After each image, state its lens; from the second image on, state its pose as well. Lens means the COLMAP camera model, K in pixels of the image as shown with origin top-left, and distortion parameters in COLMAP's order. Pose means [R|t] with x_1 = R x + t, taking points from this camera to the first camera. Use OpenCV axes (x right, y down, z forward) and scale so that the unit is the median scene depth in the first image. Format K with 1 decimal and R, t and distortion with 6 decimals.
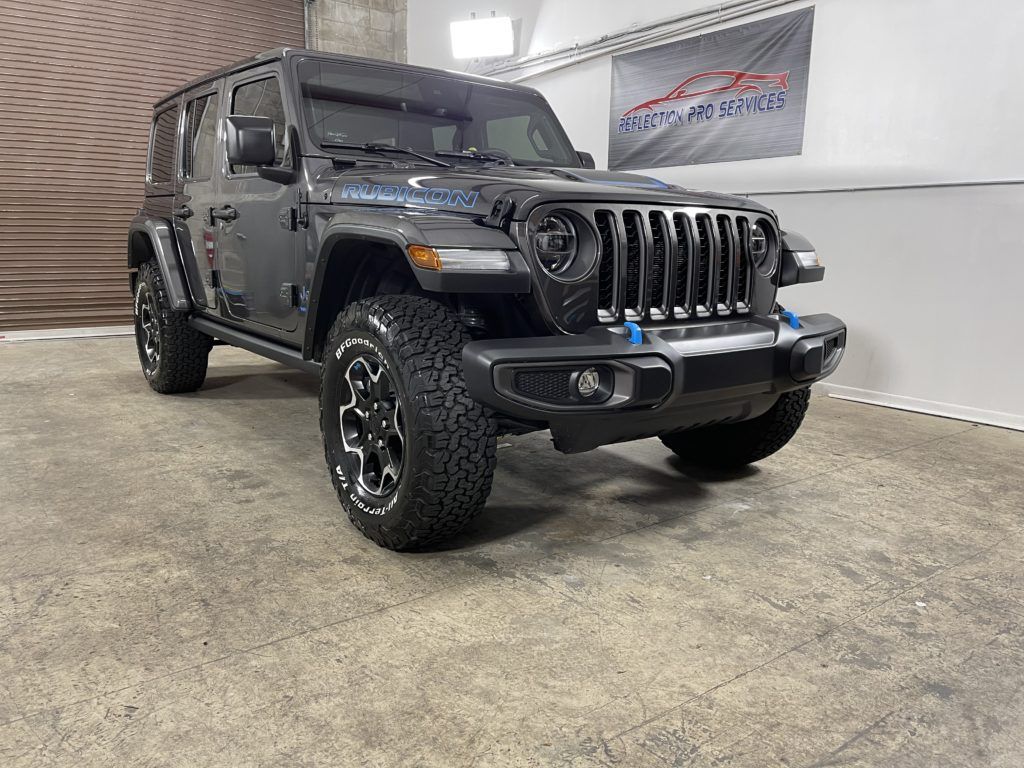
lens RADIAL K [[783.0, 0, 520.9], [0, 783.0, 390.3], [0, 0, 1]] dist [0.070297, -0.084411]
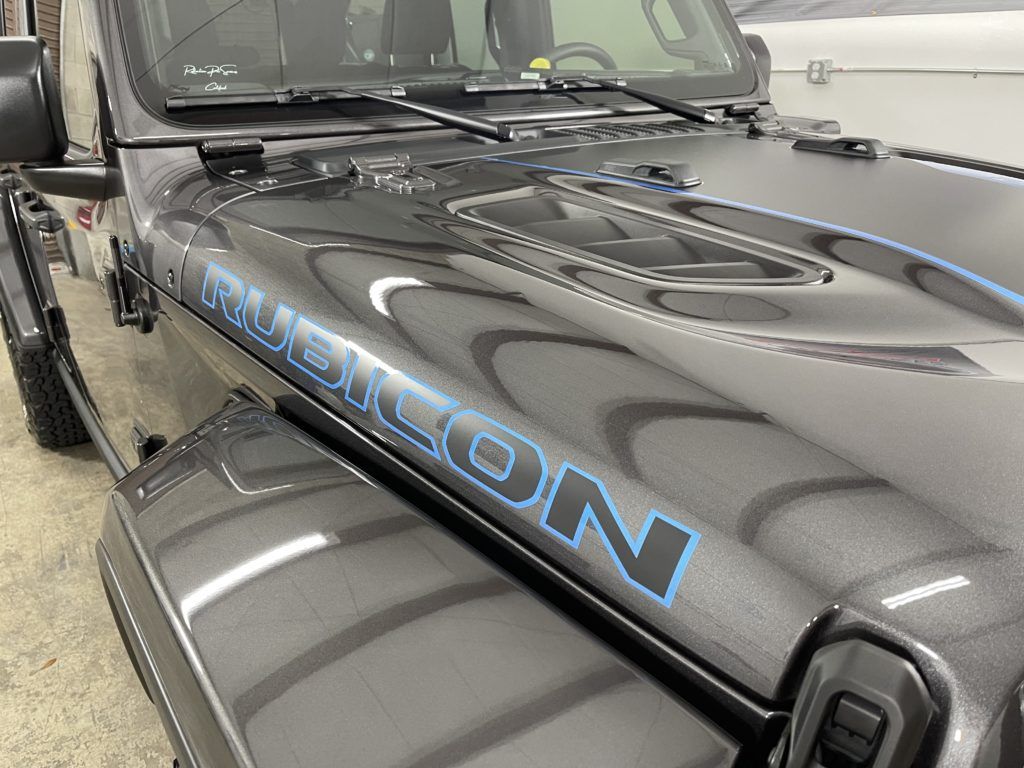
lens RADIAL K [[783.0, 0, 509.2], [0, 783.0, 390.1], [0, 0, 1]] dist [0.070297, -0.084411]
pose [[0.998631, -0.016128, -0.049767, -0.068523], [0.026019, 0.978411, 0.205022, -0.246988], [0.045386, -0.206036, 0.977491, 0.593192]]
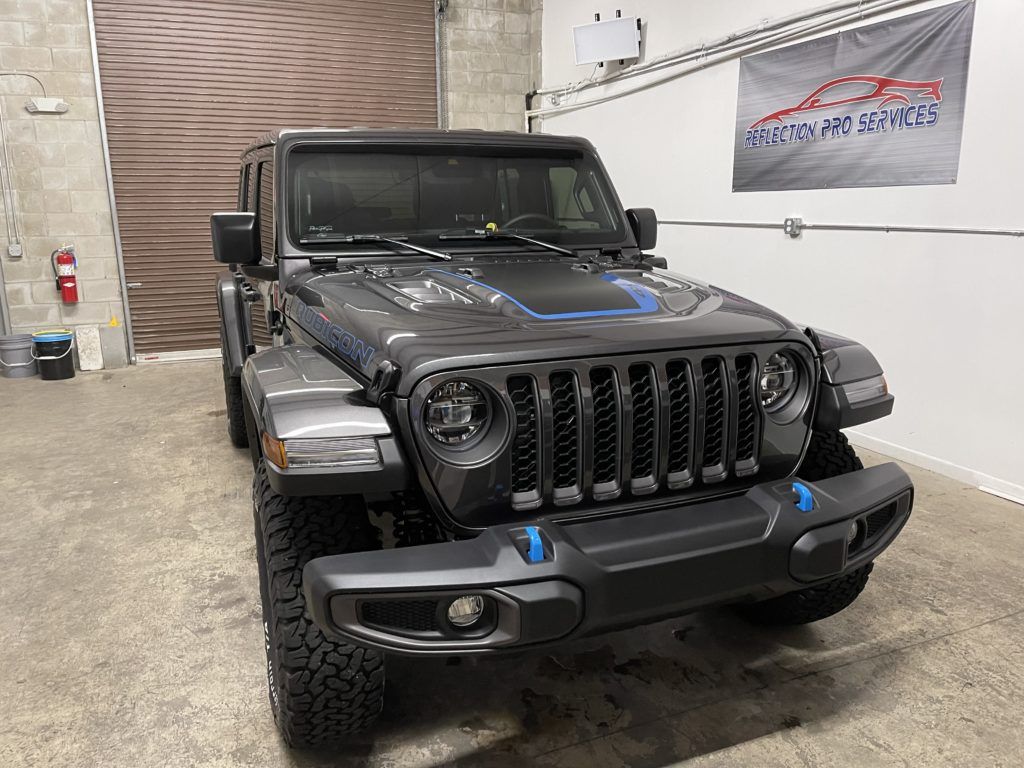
lens RADIAL K [[783.0, 0, 510.5], [0, 783.0, 389.5], [0, 0, 1]] dist [0.070297, -0.084411]
pose [[0.963648, 0.037695, -0.264502, 0.228269], [-0.026482, 0.998598, 0.045832, -0.186044], [0.265859, -0.037161, 0.963295, 0.172407]]
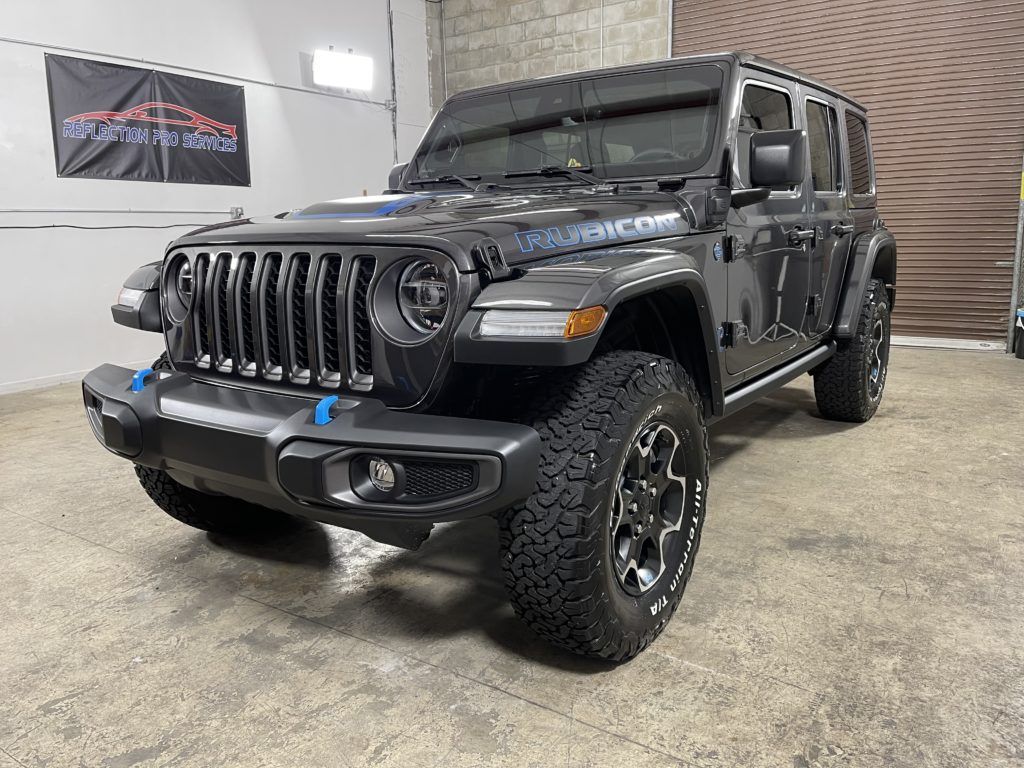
lens RADIAL K [[783.0, 0, 500.3], [0, 783.0, 377.2], [0, 0, 1]] dist [0.070297, -0.084411]
pose [[0.303581, 0.154338, -0.940222, 0.861506], [-0.155738, 0.981560, 0.110839, -0.181901], [0.939992, 0.112779, 0.322020, 0.780913]]
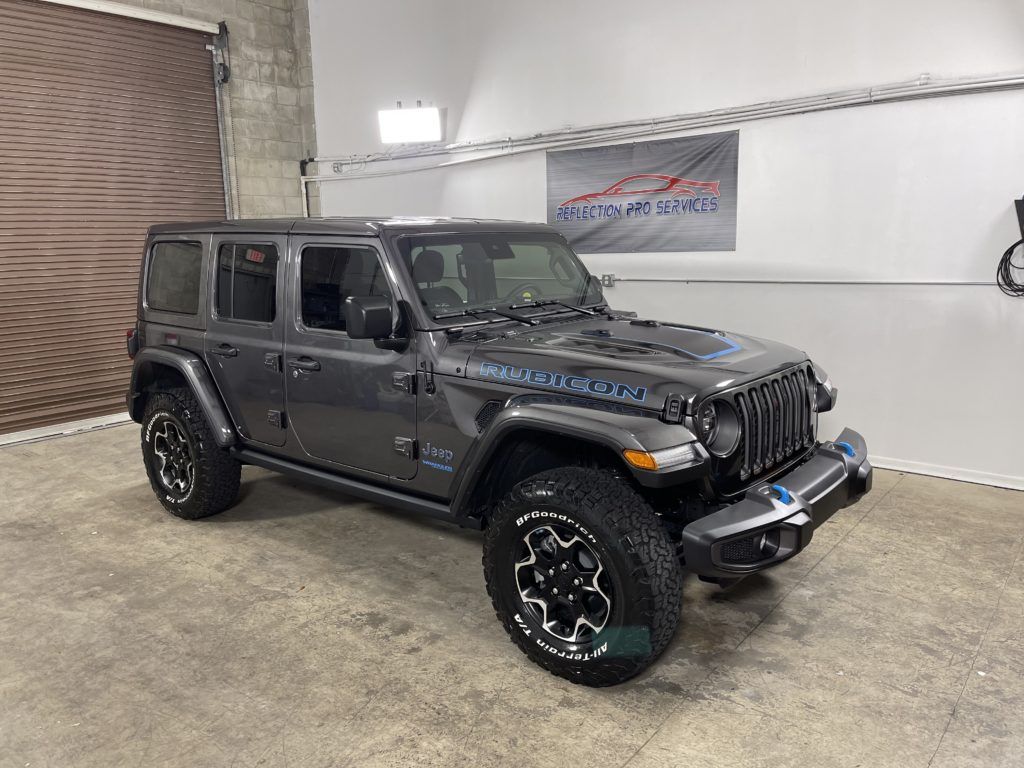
lens RADIAL K [[783.0, 0, 513.7], [0, 783.0, 374.8], [0, 0, 1]] dist [0.070297, -0.084411]
pose [[0.971988, -0.078035, 0.221699, -0.391941], [0.081831, 0.996614, -0.007977, -0.207611], [-0.220326, 0.025895, 0.975083, -0.118051]]
